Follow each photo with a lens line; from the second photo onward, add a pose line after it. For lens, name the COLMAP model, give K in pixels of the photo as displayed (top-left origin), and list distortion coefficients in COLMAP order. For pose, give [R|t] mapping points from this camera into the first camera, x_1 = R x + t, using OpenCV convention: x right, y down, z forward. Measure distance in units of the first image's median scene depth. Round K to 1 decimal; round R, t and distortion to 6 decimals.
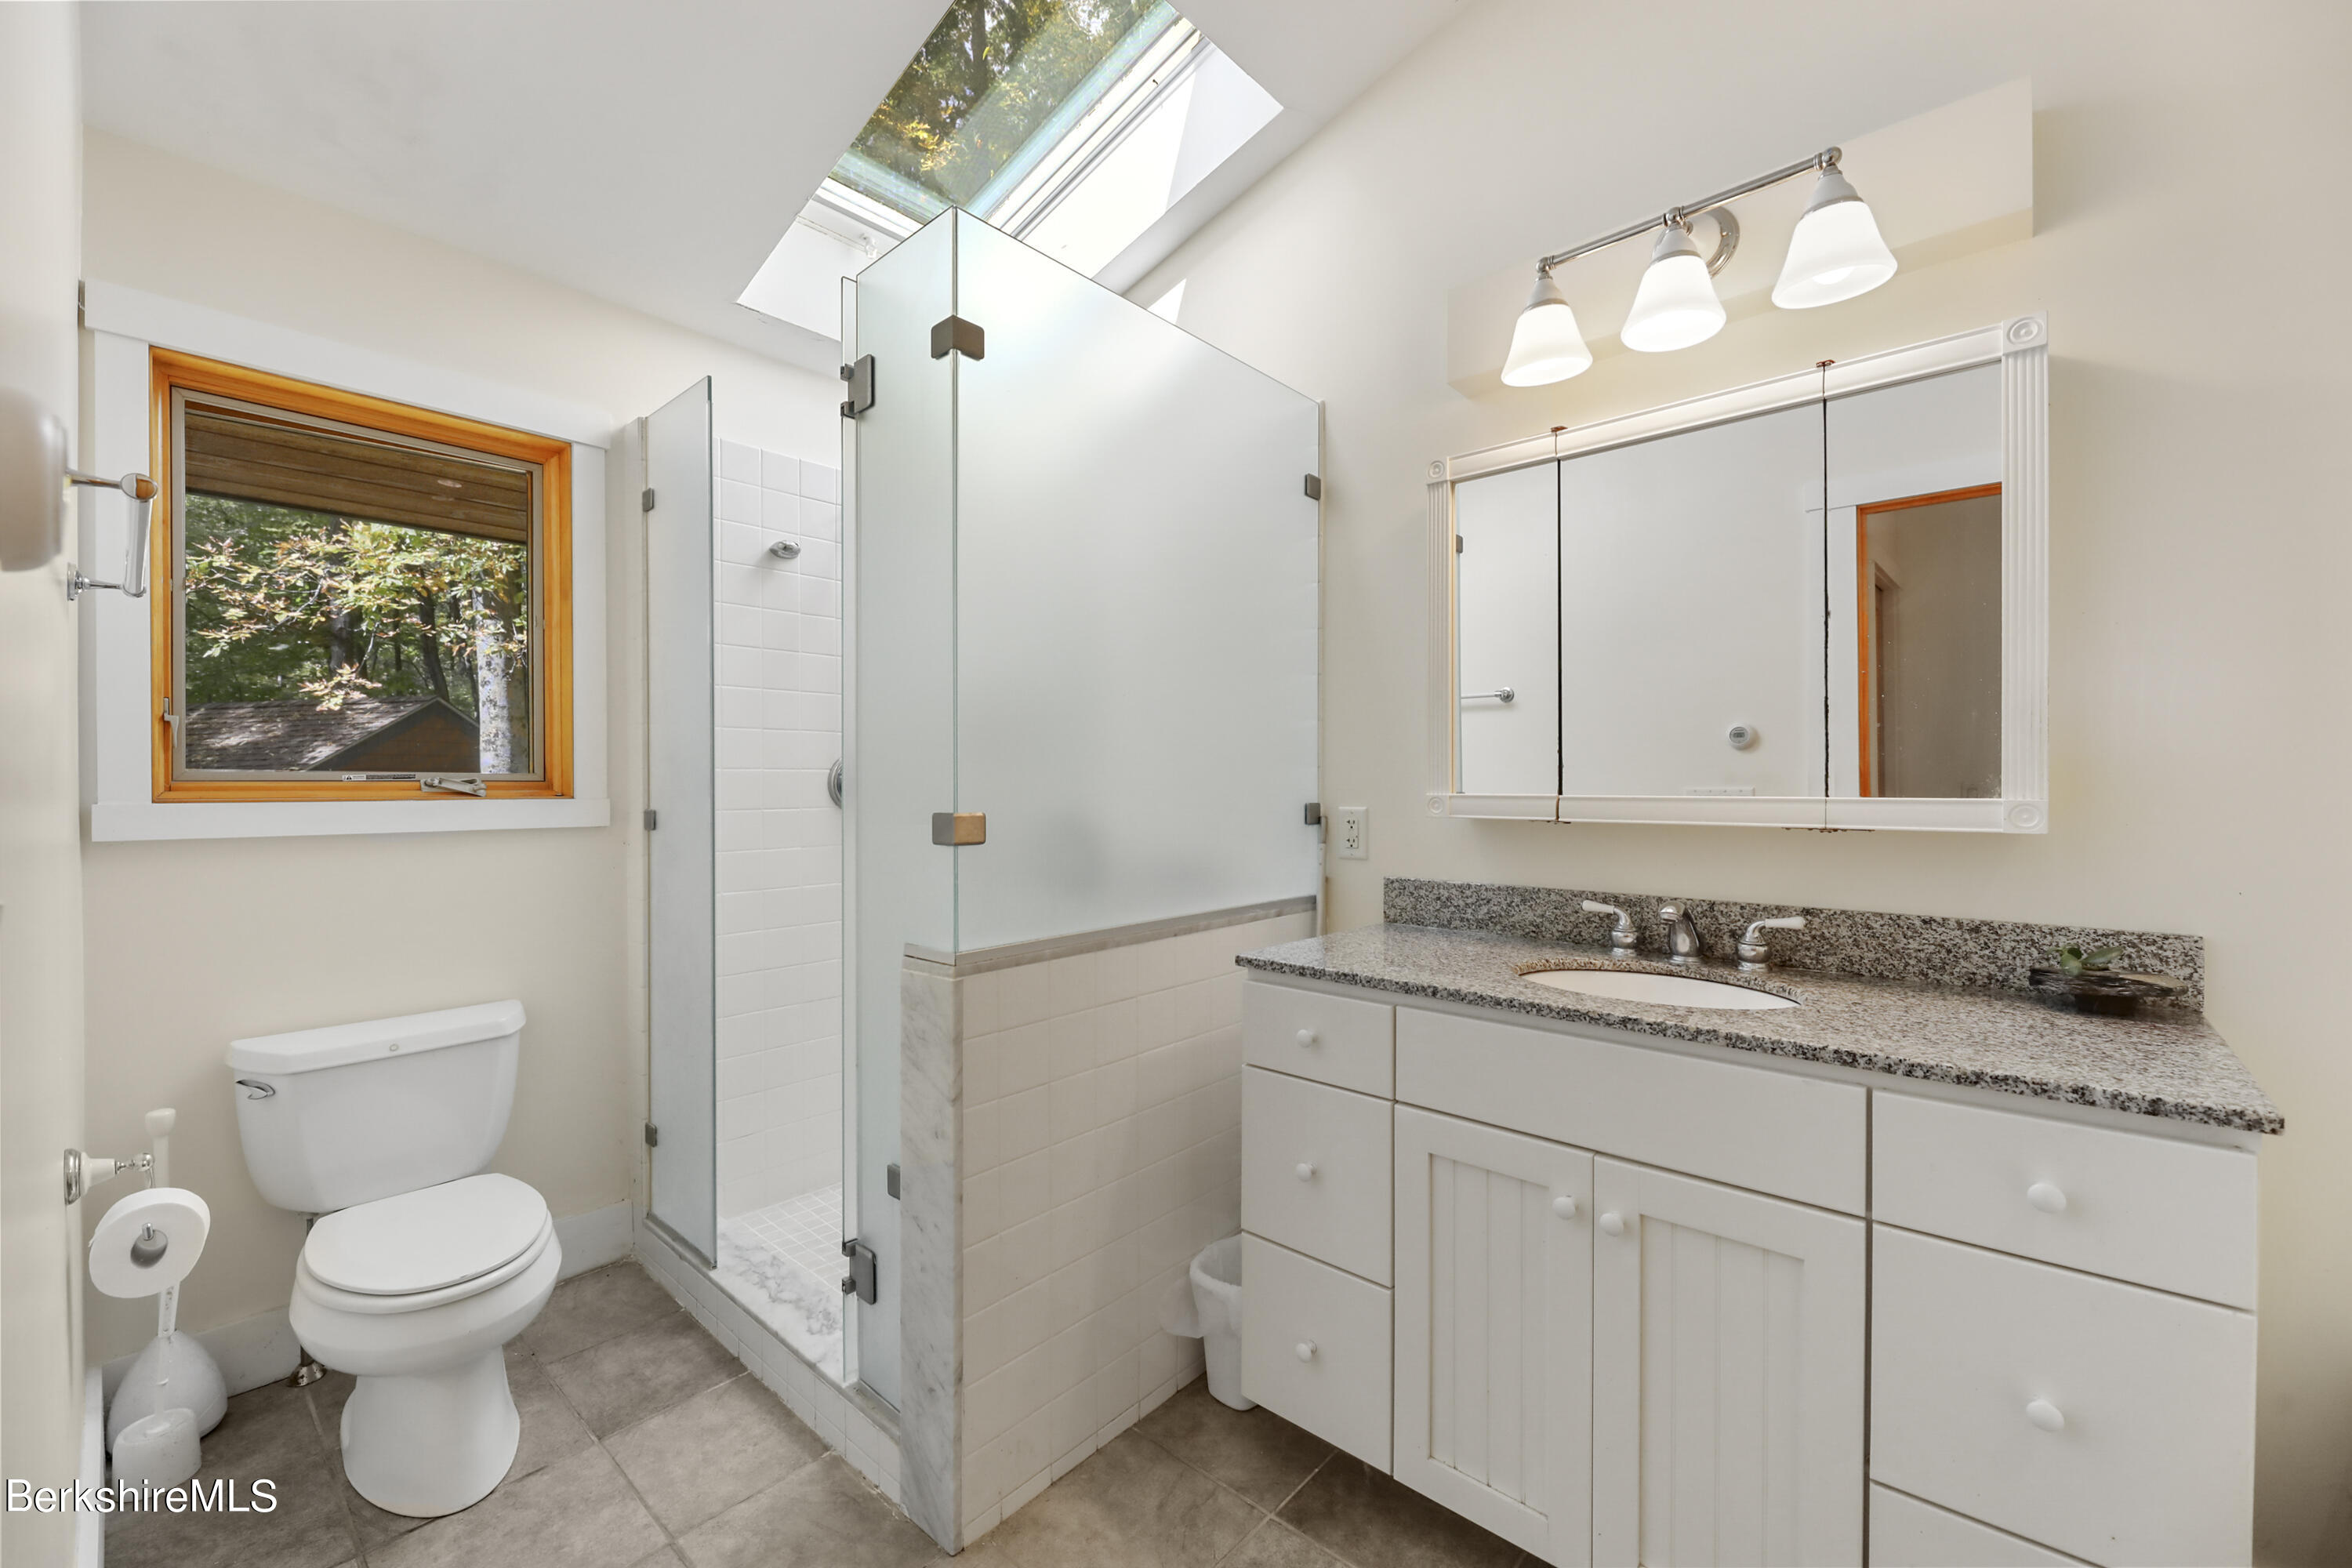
lens RADIAL K [[944.7, 0, 1176.0], [0, 944.7, 784.0], [0, 0, 1]] dist [-0.002024, -0.000209]
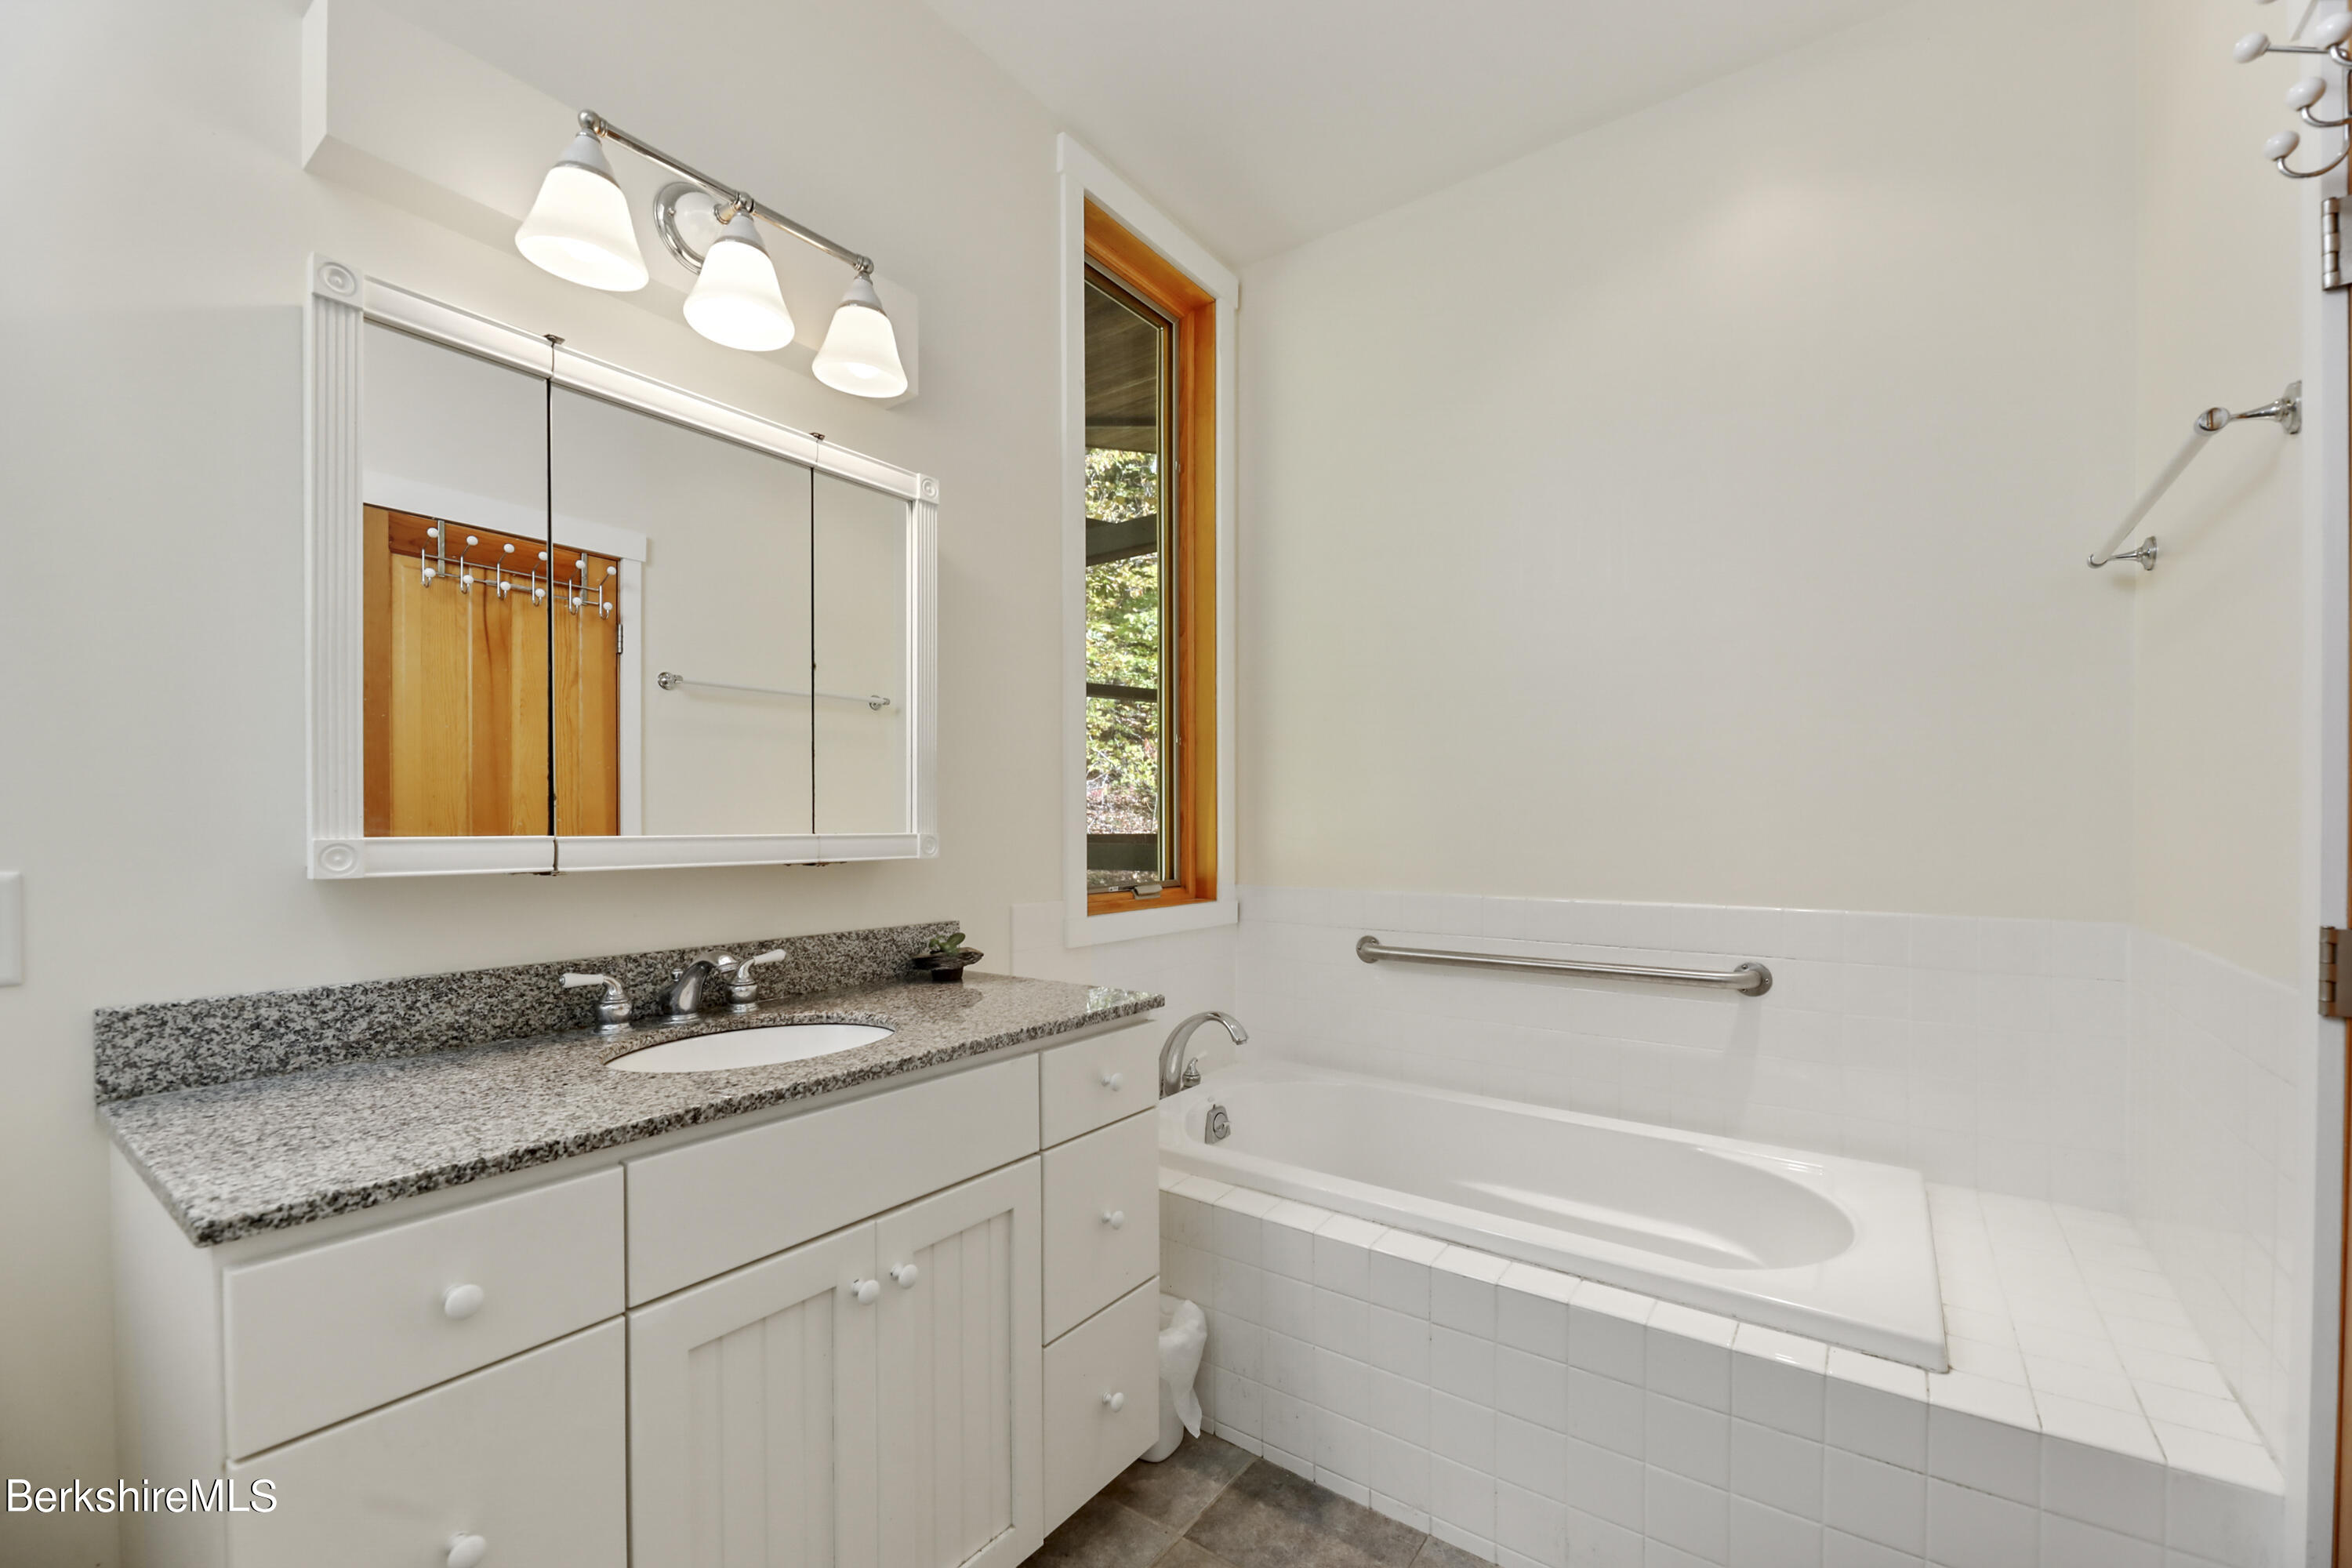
lens RADIAL K [[953.8, 0, 1173.7], [0, 953.8, 836.3], [0, 0, 1]] dist [-0.002271, -0.000797]
pose [[-0.085541, -0.011373, 0.996270, -0.408874], [0.003019, 0.999927, 0.011674, 0.004594], [-0.996330, 0.004006, -0.085500, 0.625791]]
